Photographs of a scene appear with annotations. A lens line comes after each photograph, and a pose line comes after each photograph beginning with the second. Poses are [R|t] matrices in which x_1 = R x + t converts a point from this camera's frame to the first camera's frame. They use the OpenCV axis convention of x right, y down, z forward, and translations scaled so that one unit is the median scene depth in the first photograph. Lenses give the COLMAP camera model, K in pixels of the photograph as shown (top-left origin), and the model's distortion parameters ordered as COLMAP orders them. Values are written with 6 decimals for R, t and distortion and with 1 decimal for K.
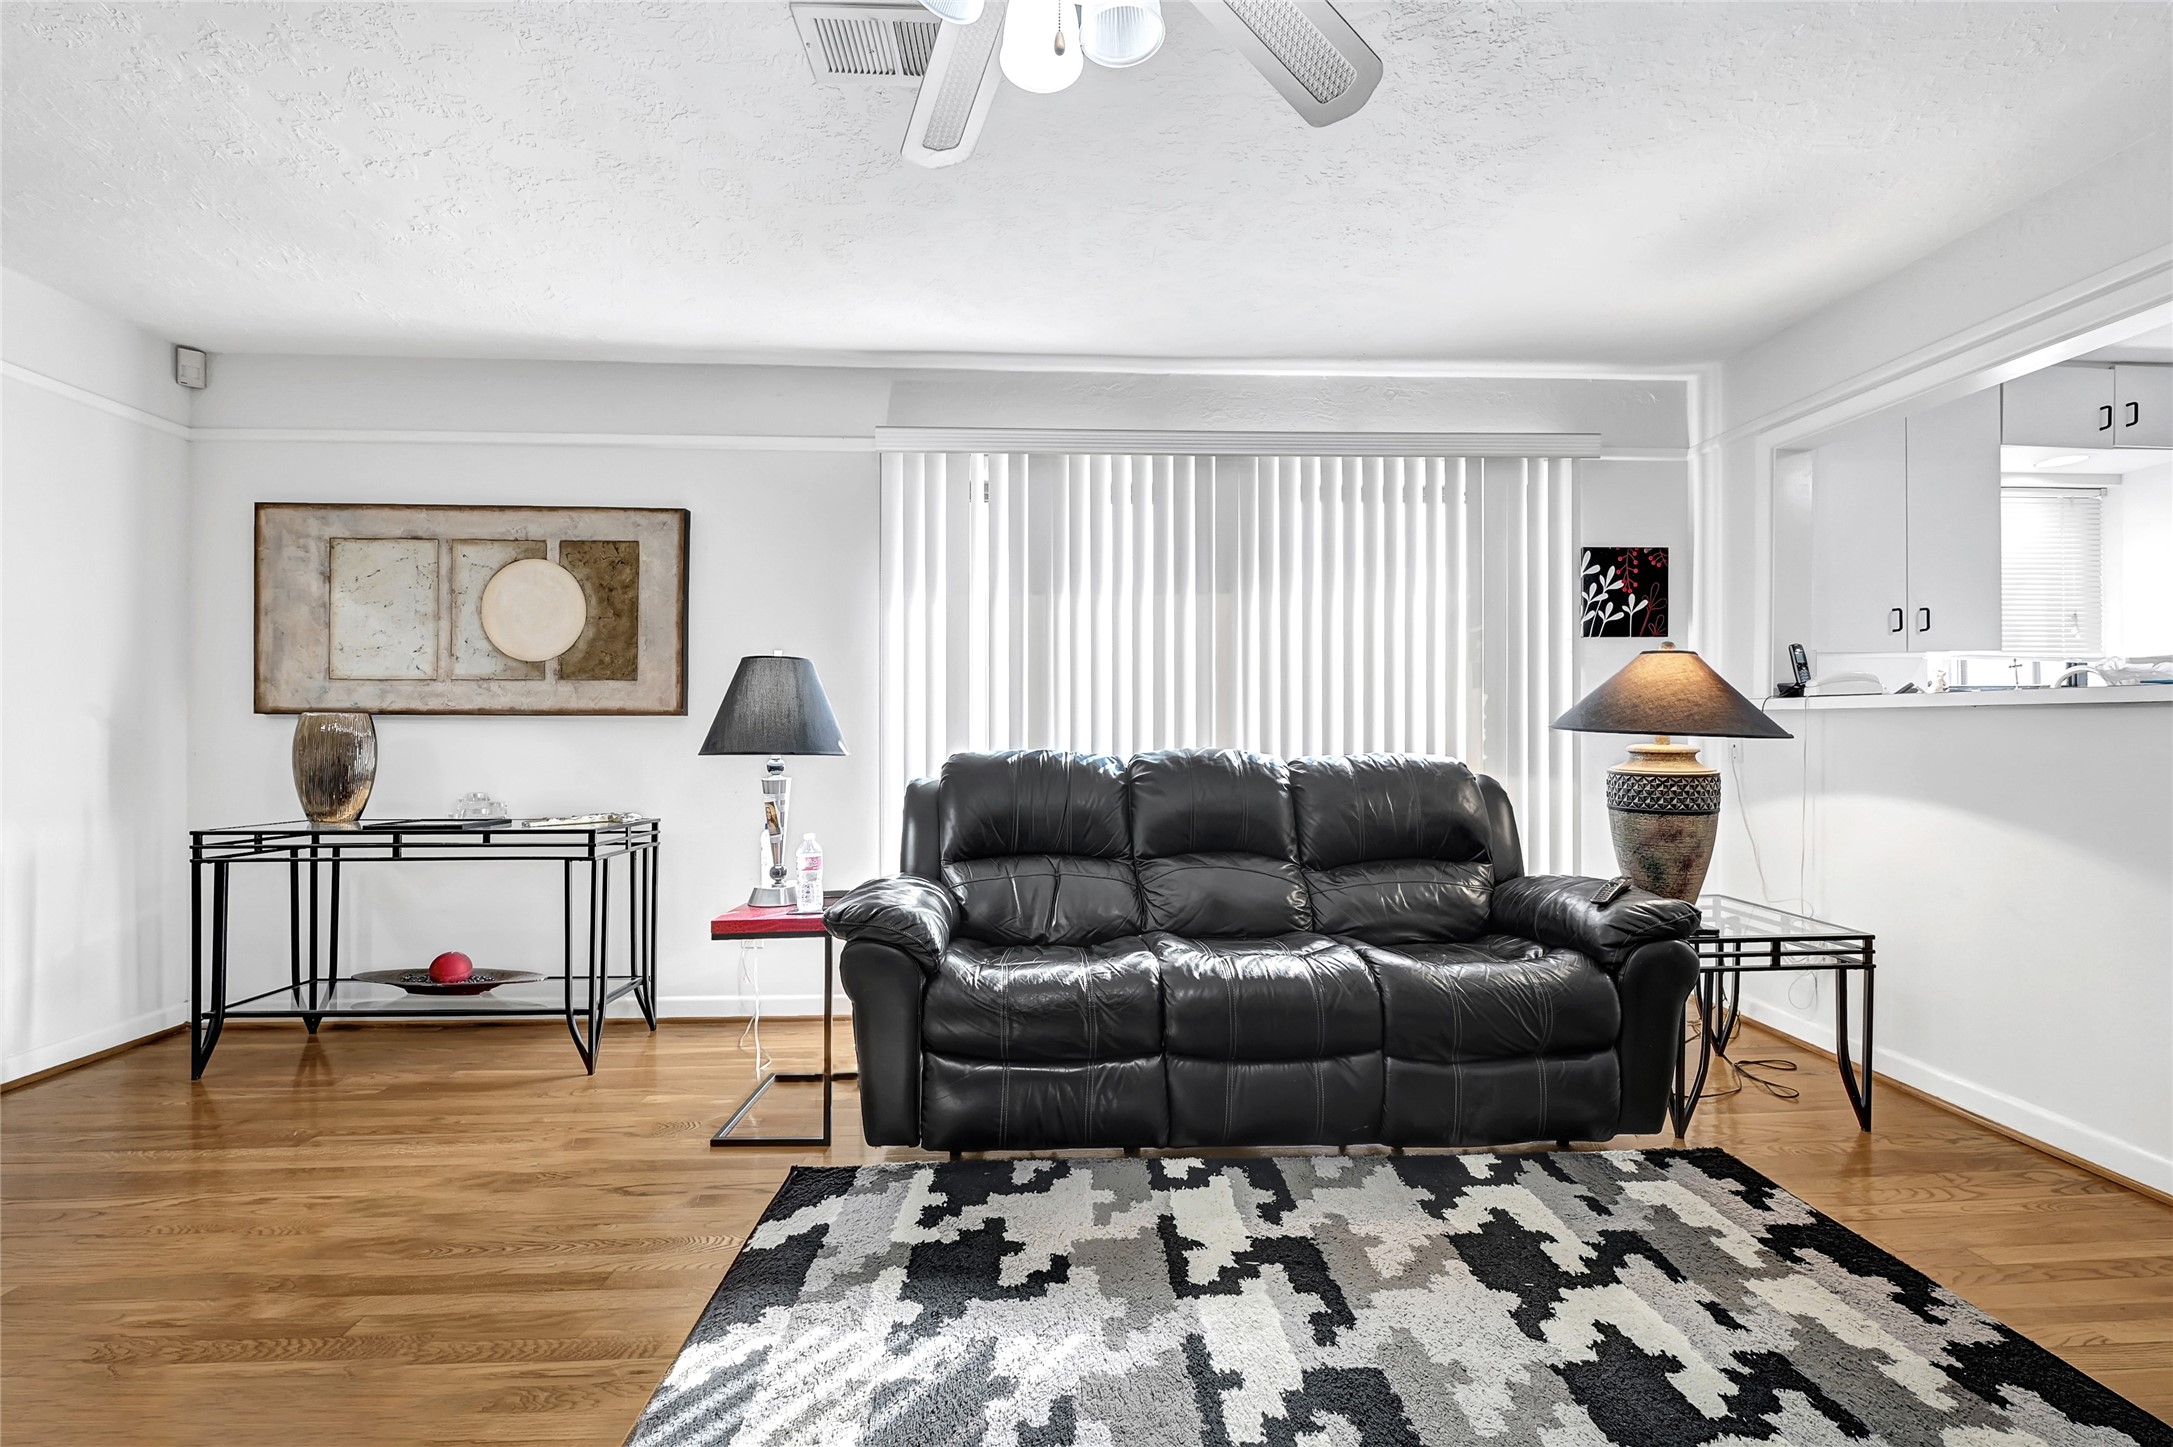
lens RADIAL K [[892.2, 0, 1082.2], [0, 892.2, 732.5], [0, 0, 1]] dist [-0.006962, -0.000438]
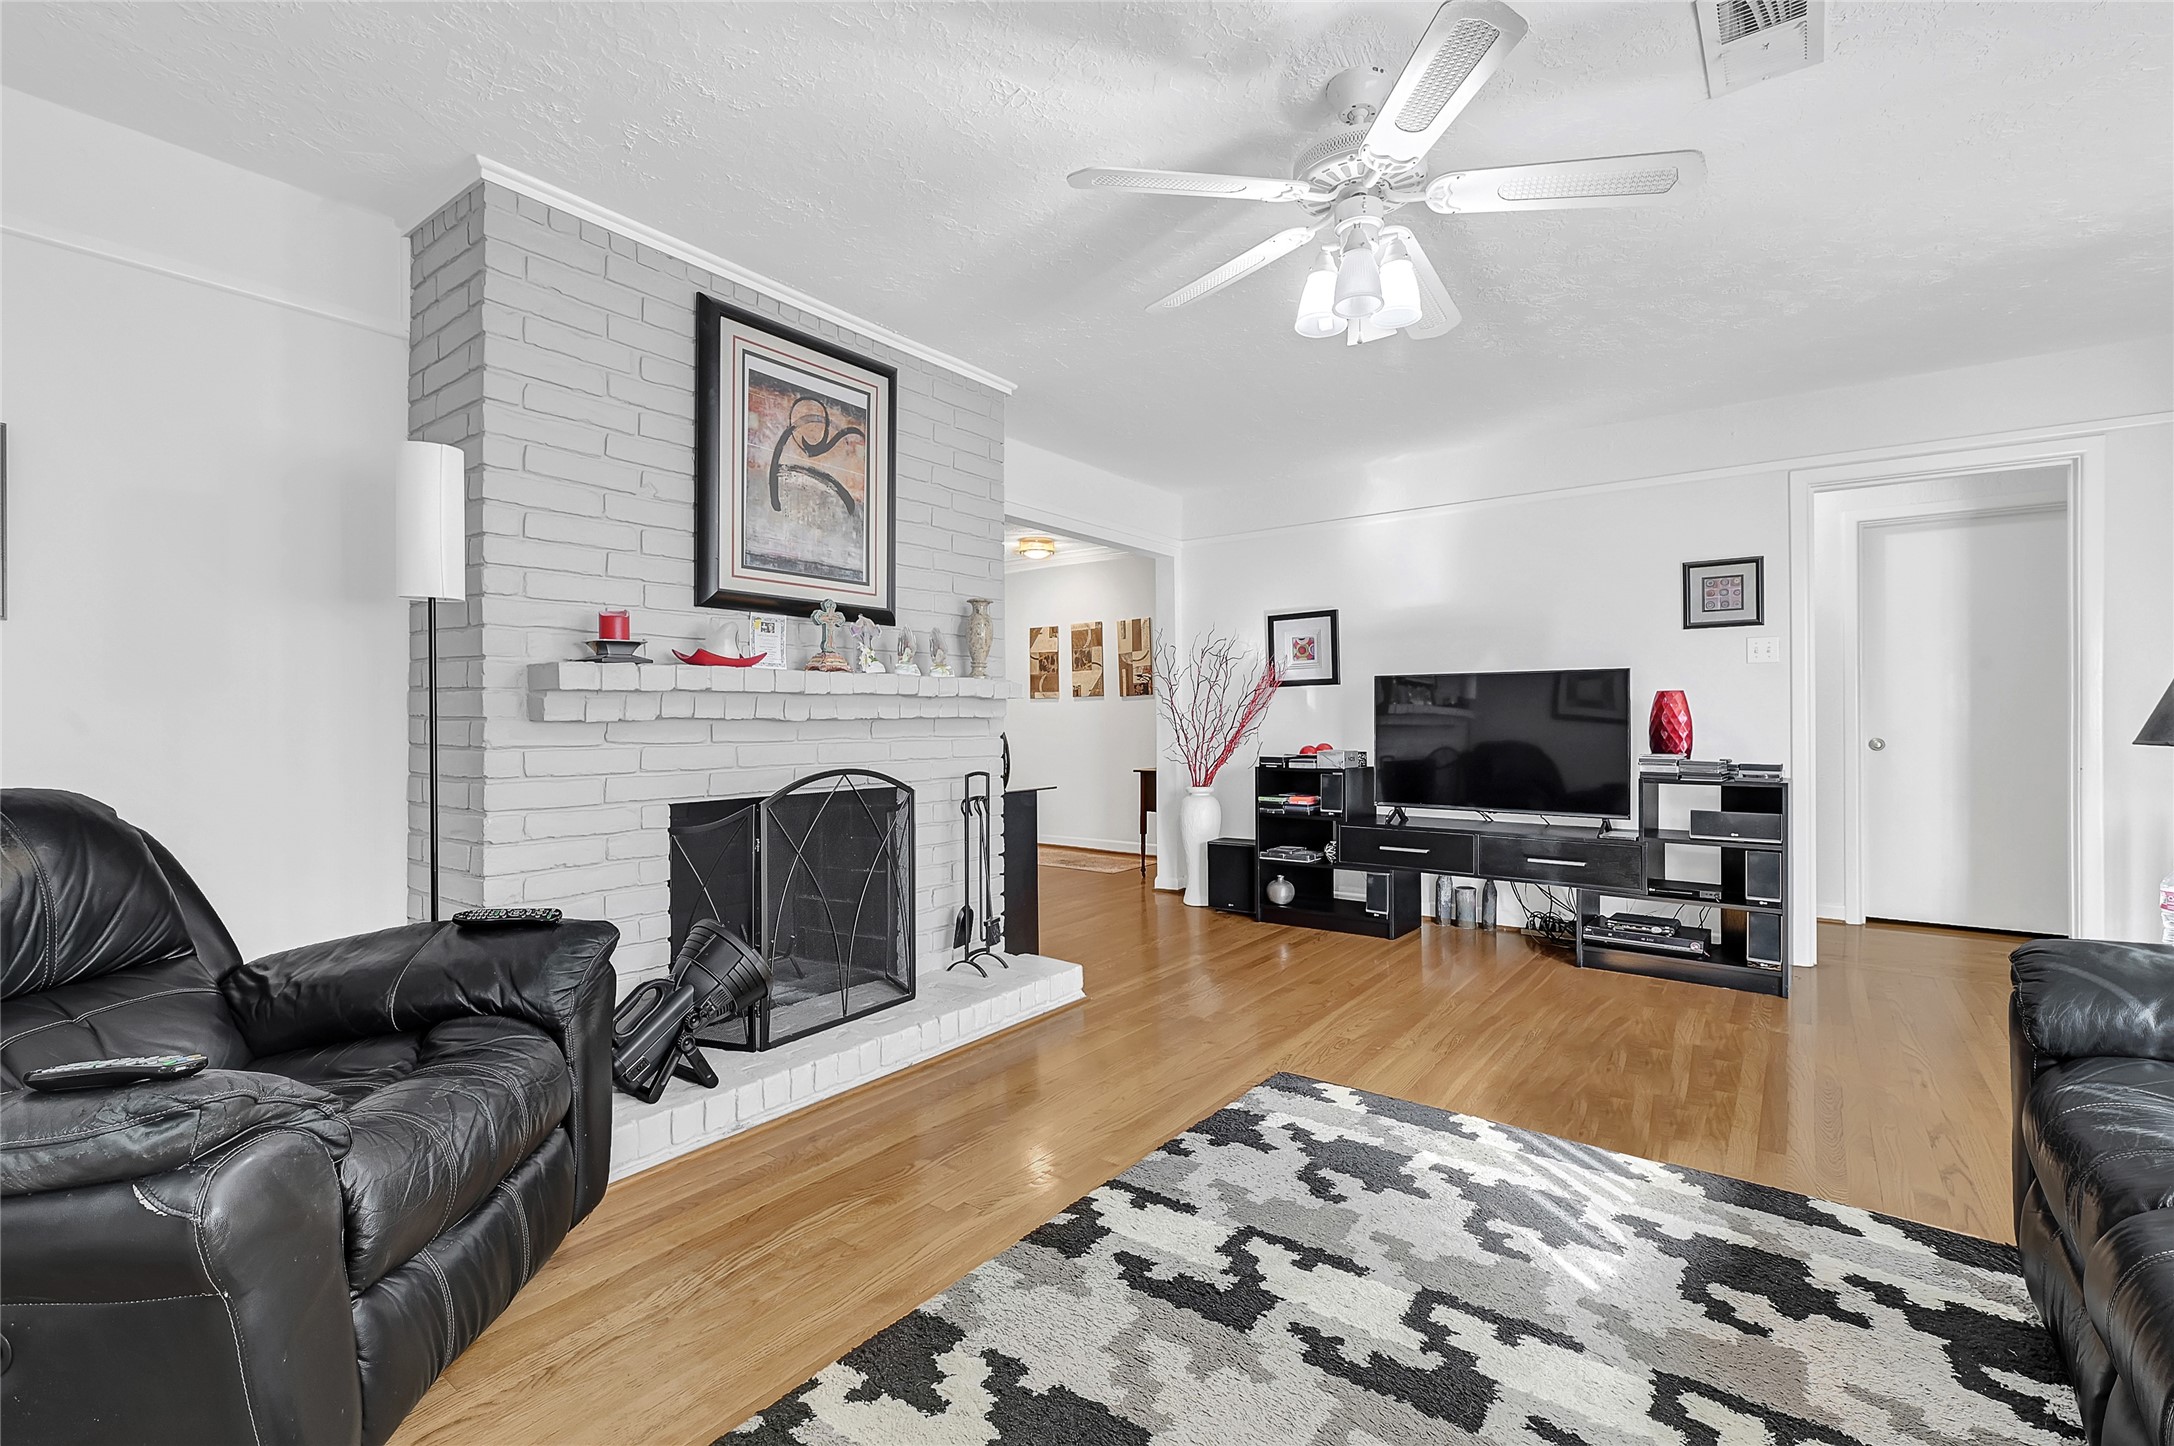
lens RADIAL K [[951.7, 0, 1095.1], [0, 951.7, 714.8], [0, 0, 1]] dist [-0.006347, -0.000702]
pose [[-0.642953, -0.004657, -0.765891, 0.627103], [0.005011, 0.999935, -0.010287, 0.001274], [0.765889, -0.010452, -0.642888, 0.633925]]
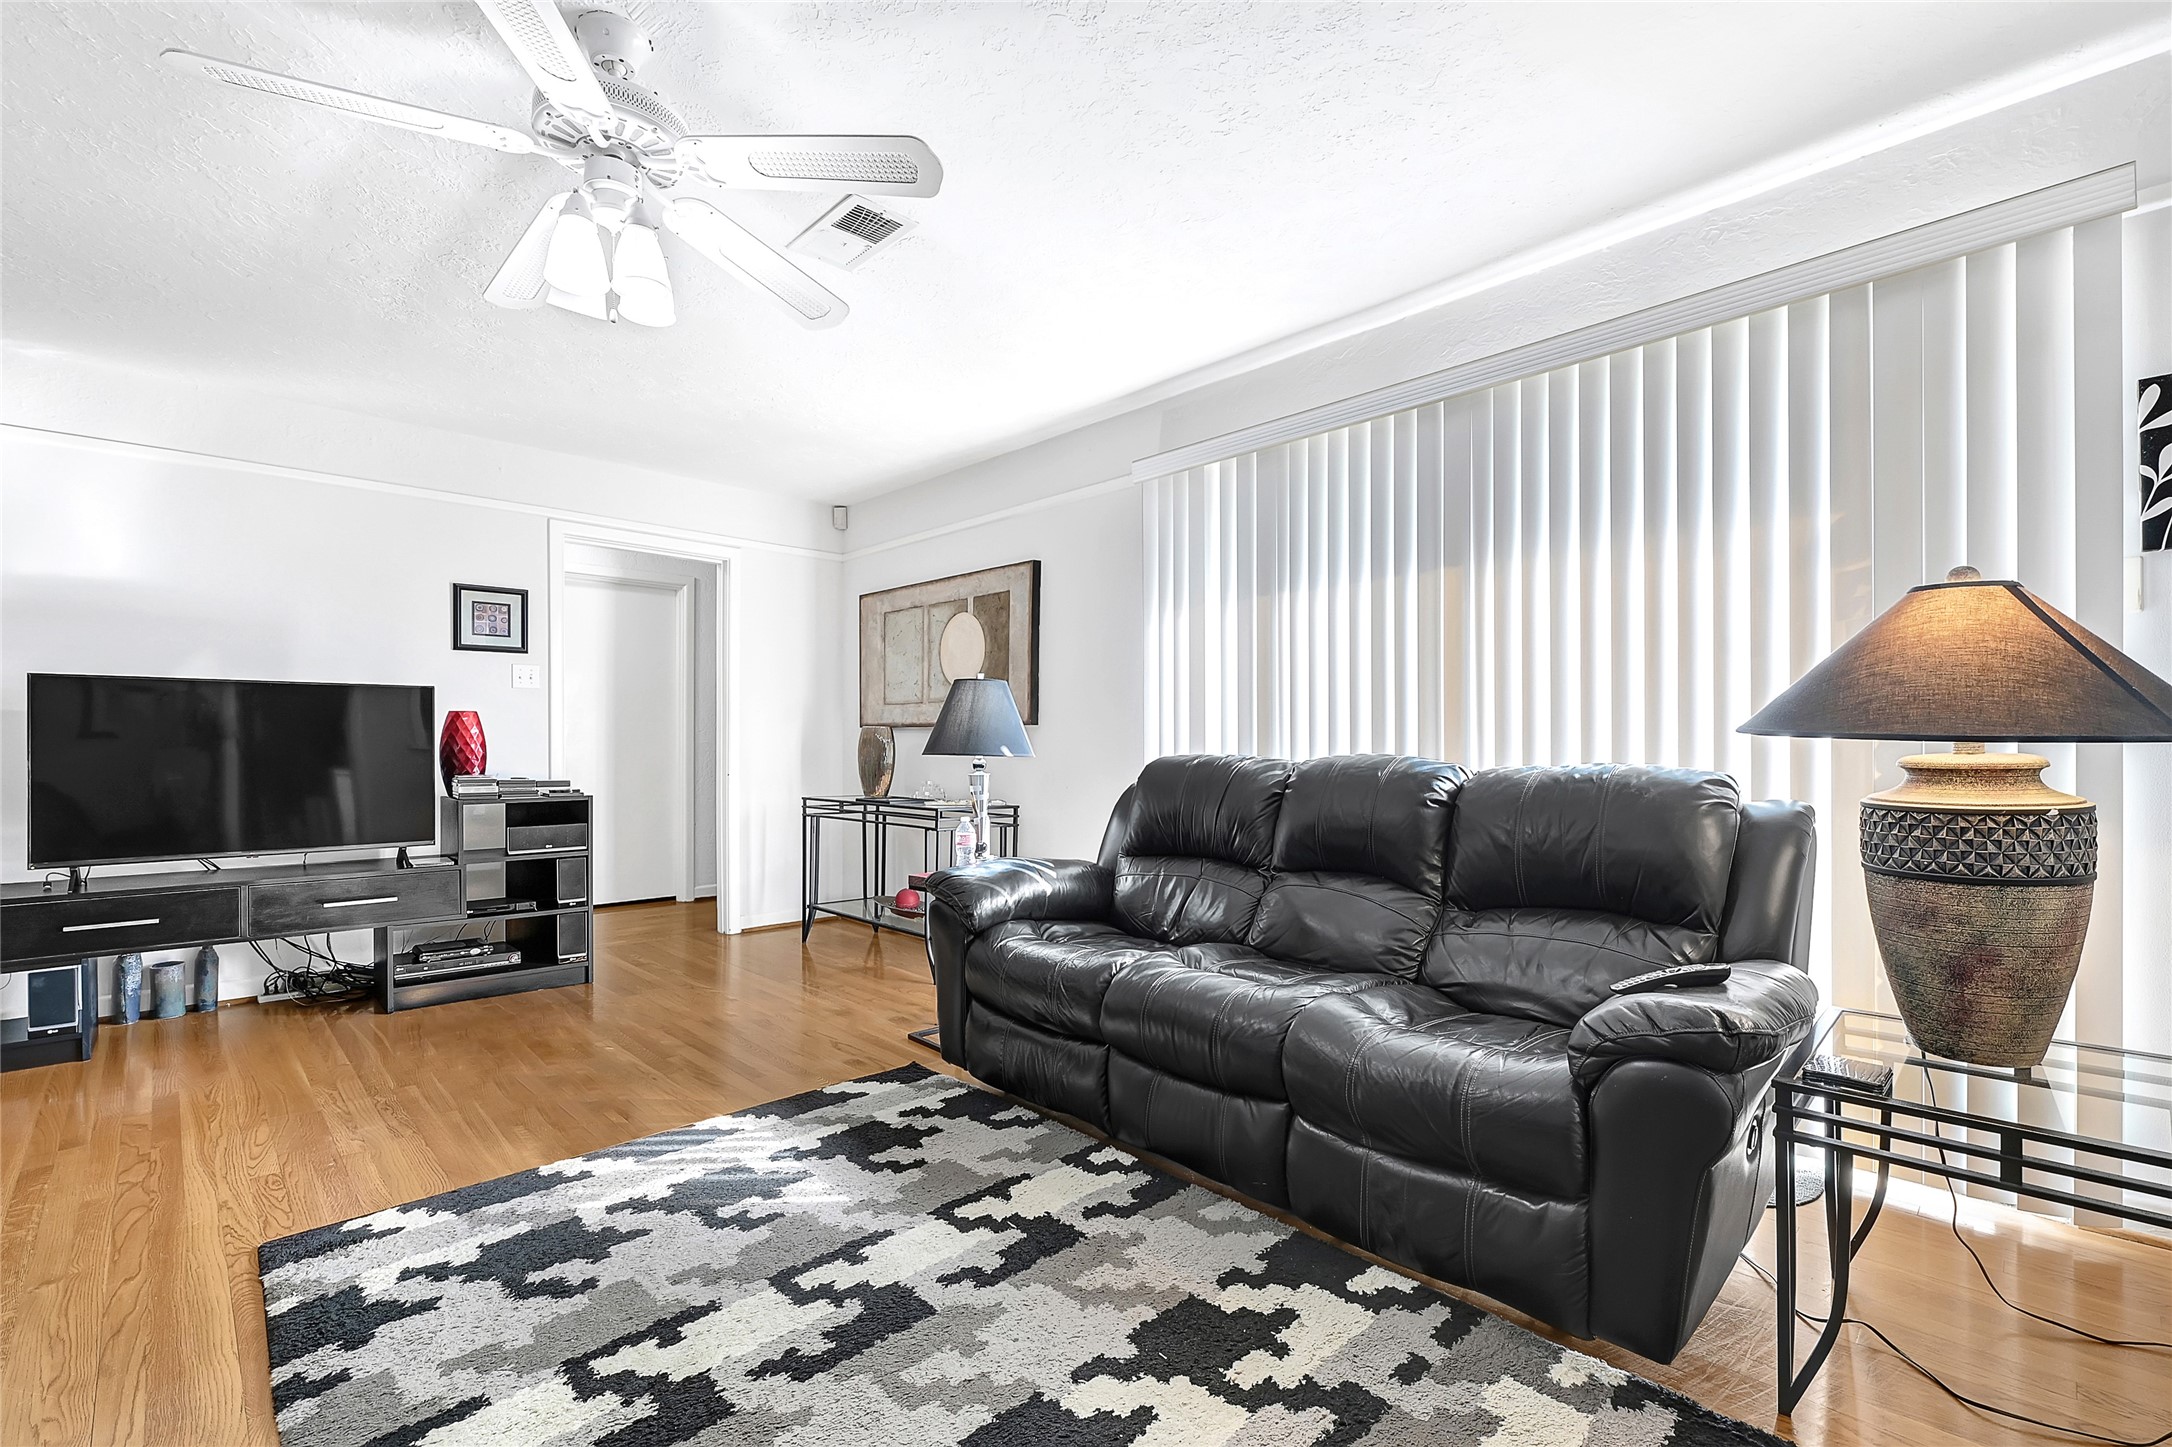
lens RADIAL K [[951.8, 0, 1063.2], [0, 951.8, 735.9], [0, 0, 1]] dist [-0.006429, -0.000745]
pose [[0.647665, -0.004738, -0.761911, 0.642867], [0.005463, 0.999984, -0.001575, -0.000953], [0.761906, -0.003142, 0.647680, 0.168684]]
